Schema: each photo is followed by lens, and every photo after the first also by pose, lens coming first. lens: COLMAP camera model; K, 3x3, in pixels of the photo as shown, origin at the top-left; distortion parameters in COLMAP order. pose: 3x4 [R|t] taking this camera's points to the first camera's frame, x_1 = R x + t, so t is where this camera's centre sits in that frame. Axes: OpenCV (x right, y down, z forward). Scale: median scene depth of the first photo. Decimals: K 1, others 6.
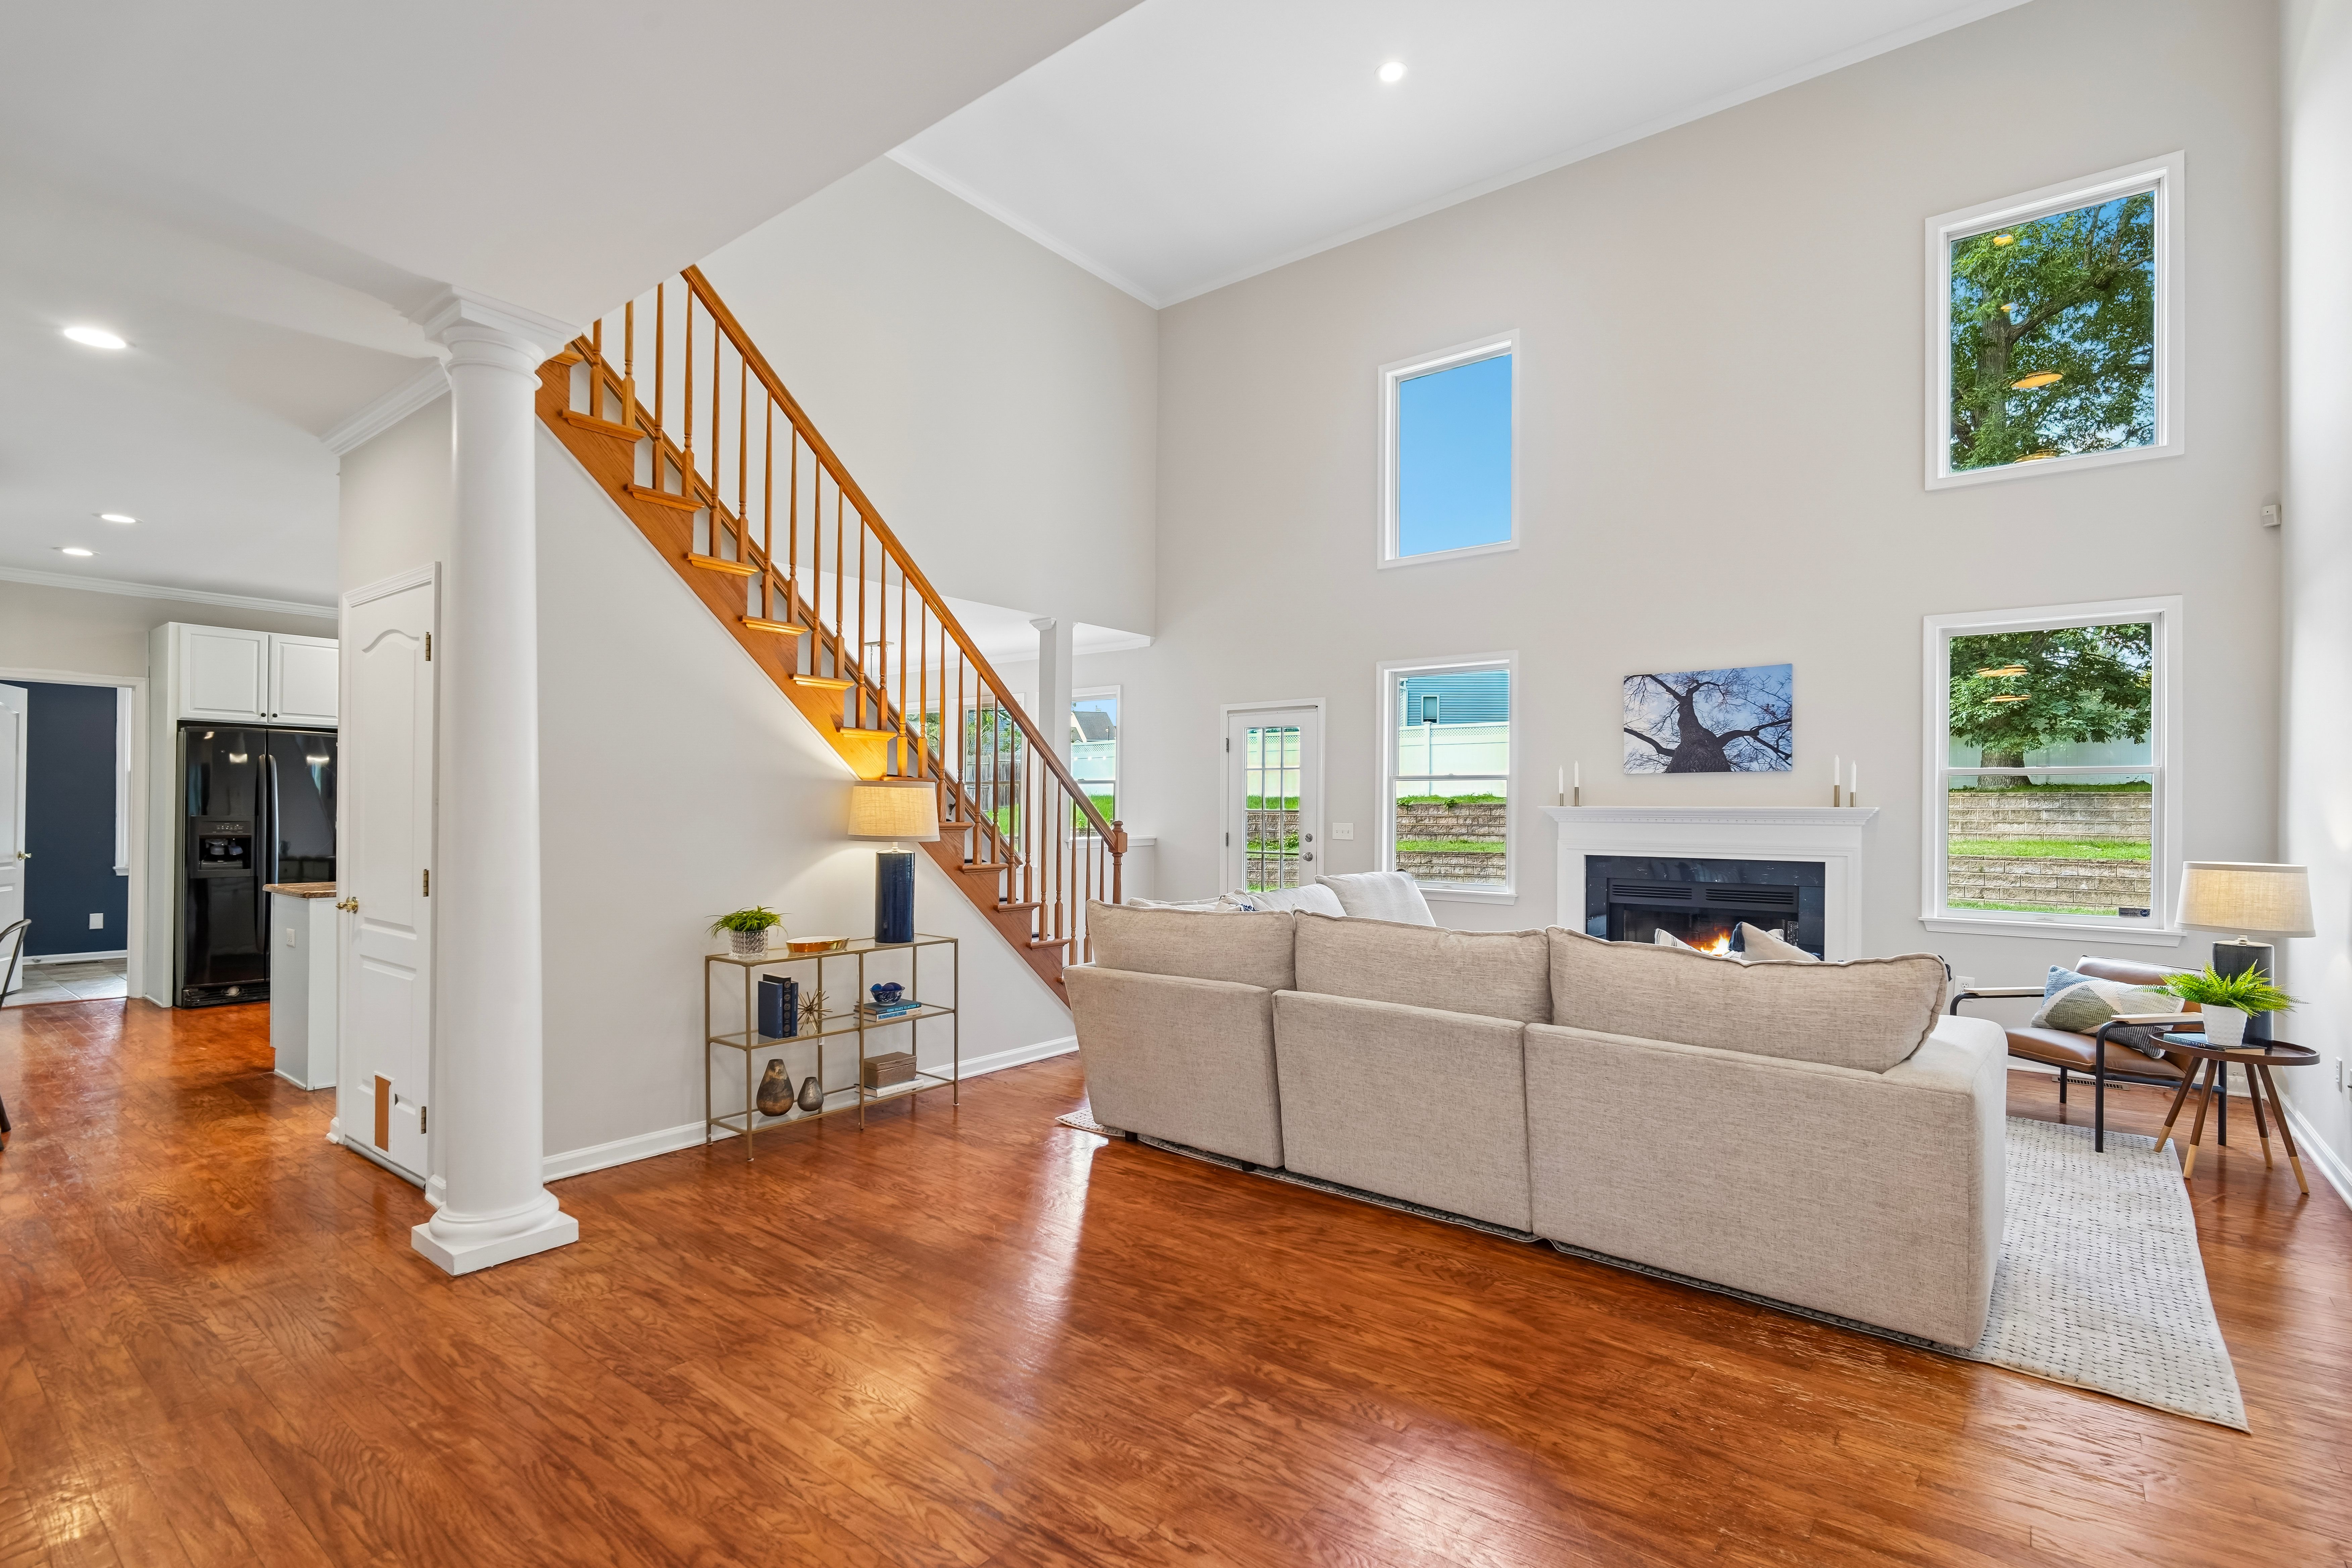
lens RADIAL K [[1101.9, 0, 1172.7], [0, 1101.9, 789.0], [0, 0, 1]] dist [-0.001816, -0.000481]
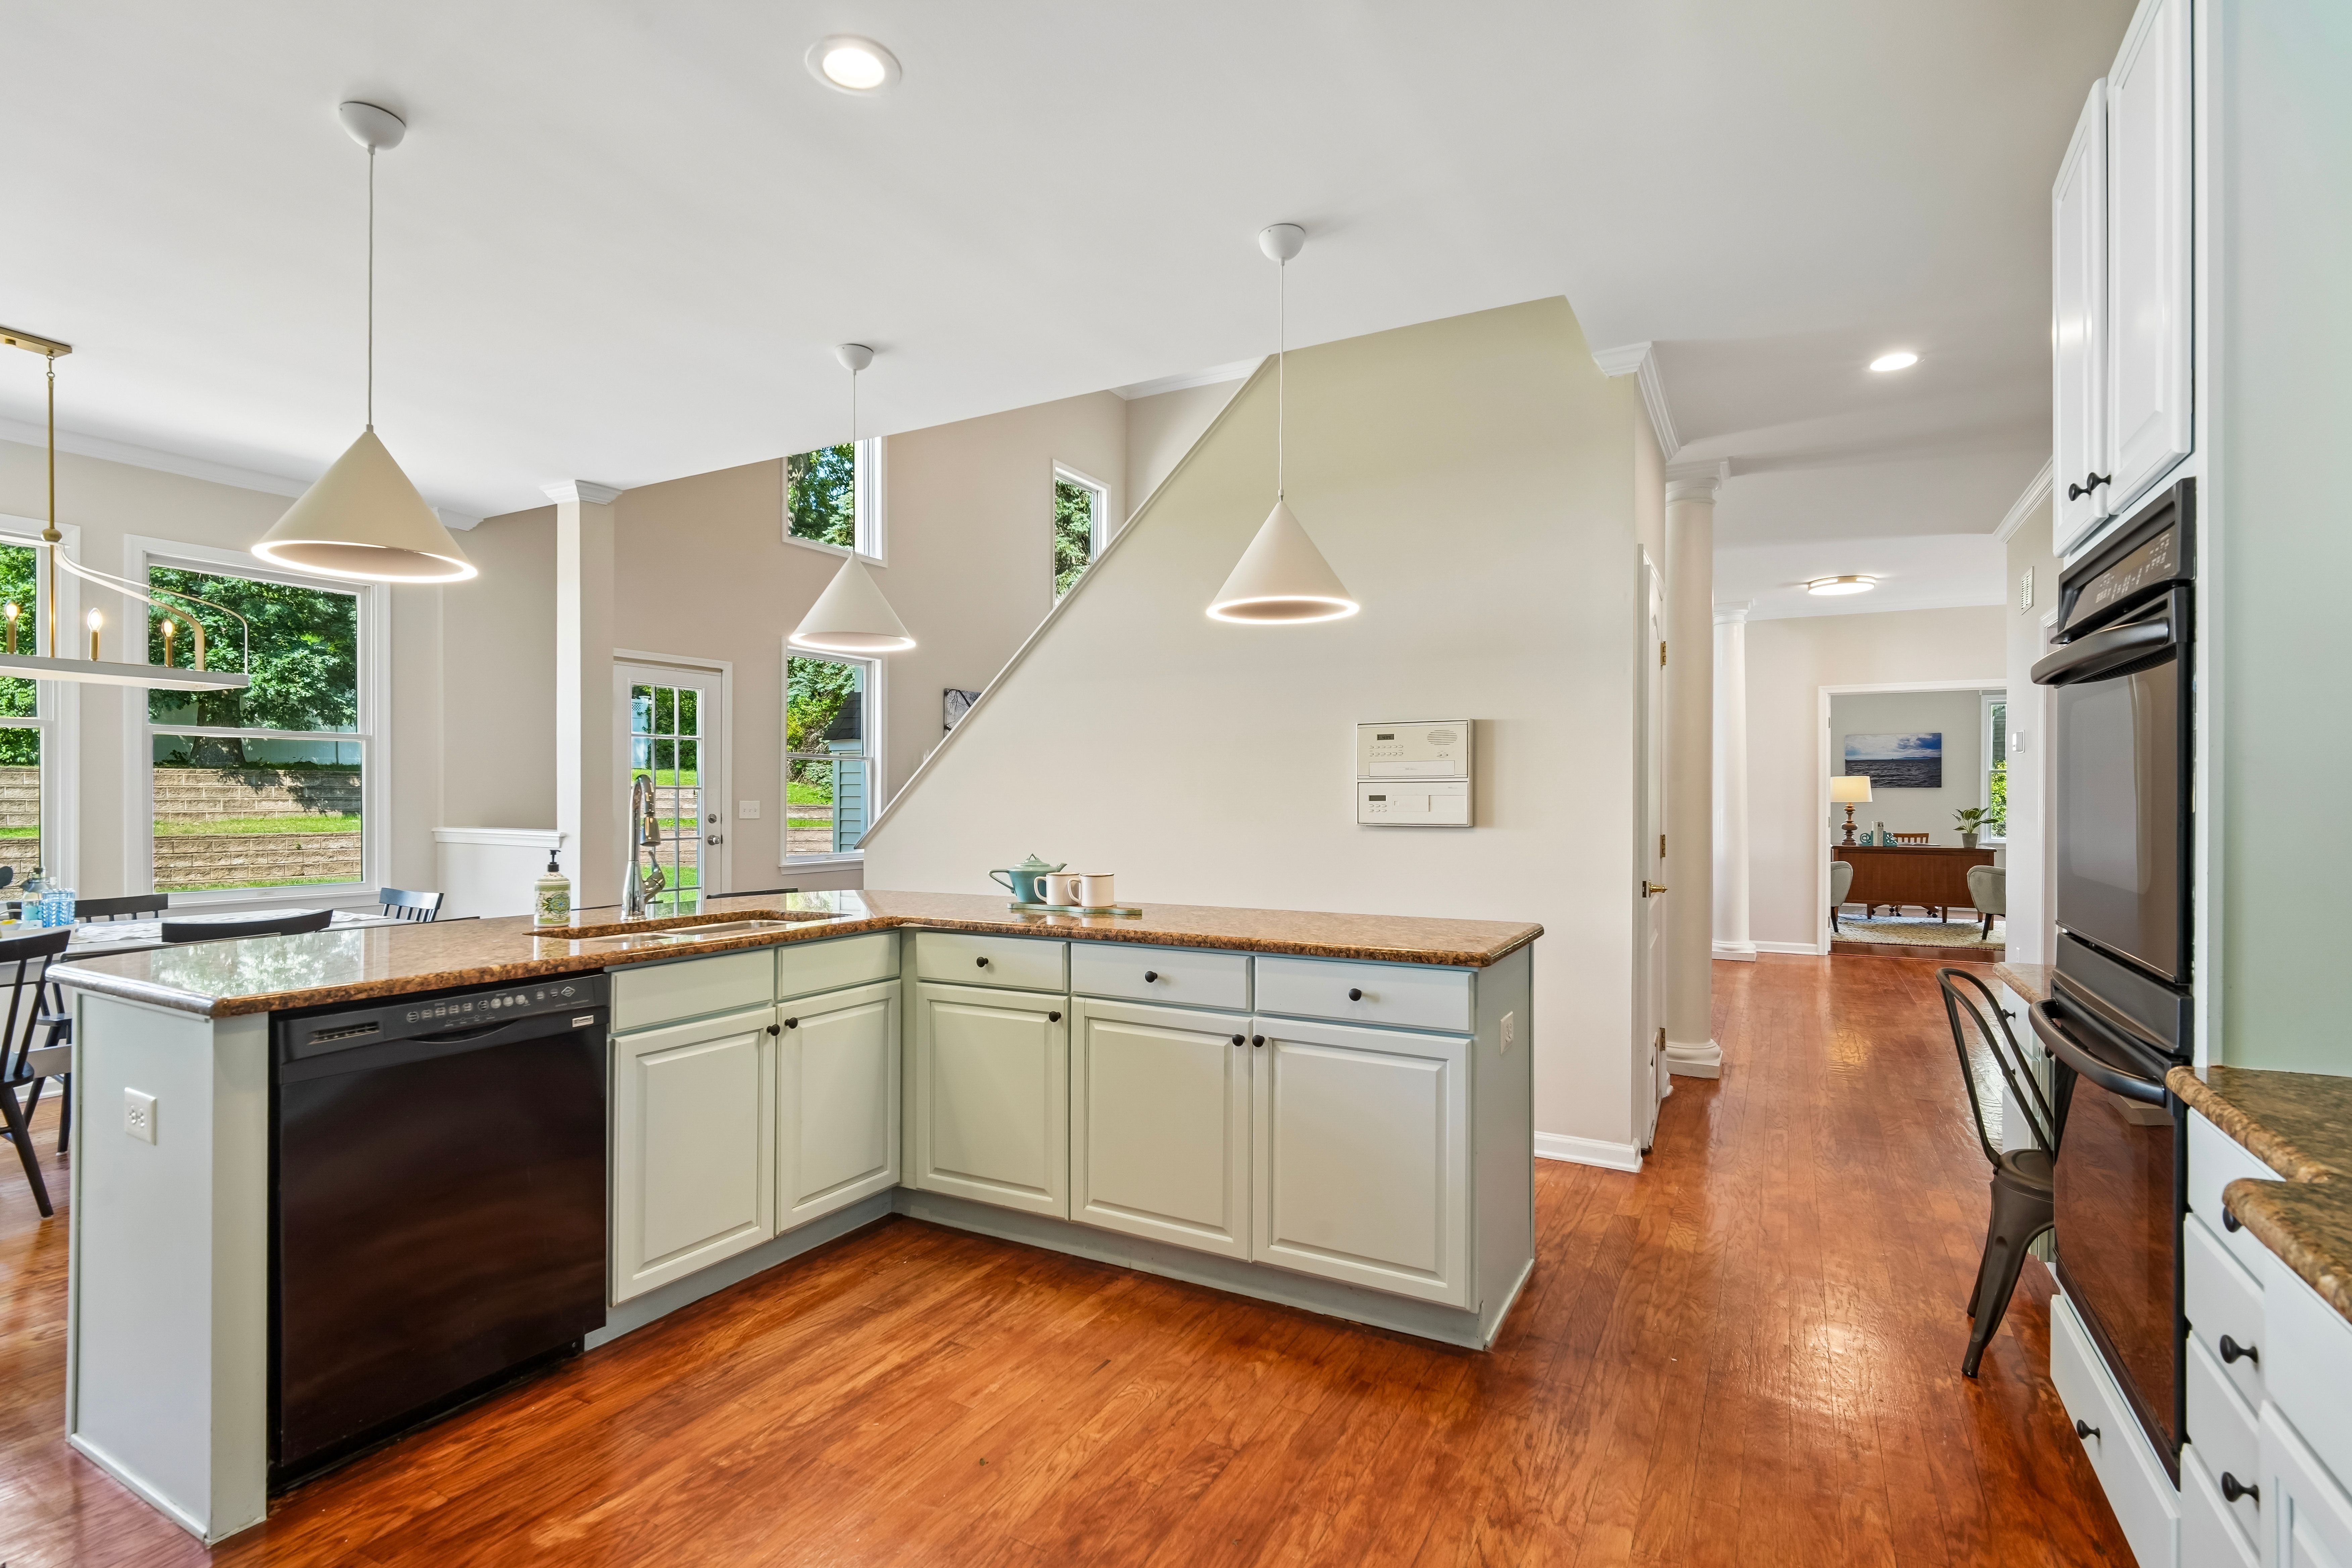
lens RADIAL K [[1101.9, 0, 1172.7], [0, 1101.9, 789.0], [0, 0, 1]] dist [-0.001816, -0.000481]
pose [[-0.165601, 0.000150, 0.986193, -0.396162], [-0.020013, 0.999794, -0.003512, 0.008082], [-0.985990, -0.020318, -0.165564, 0.388086]]
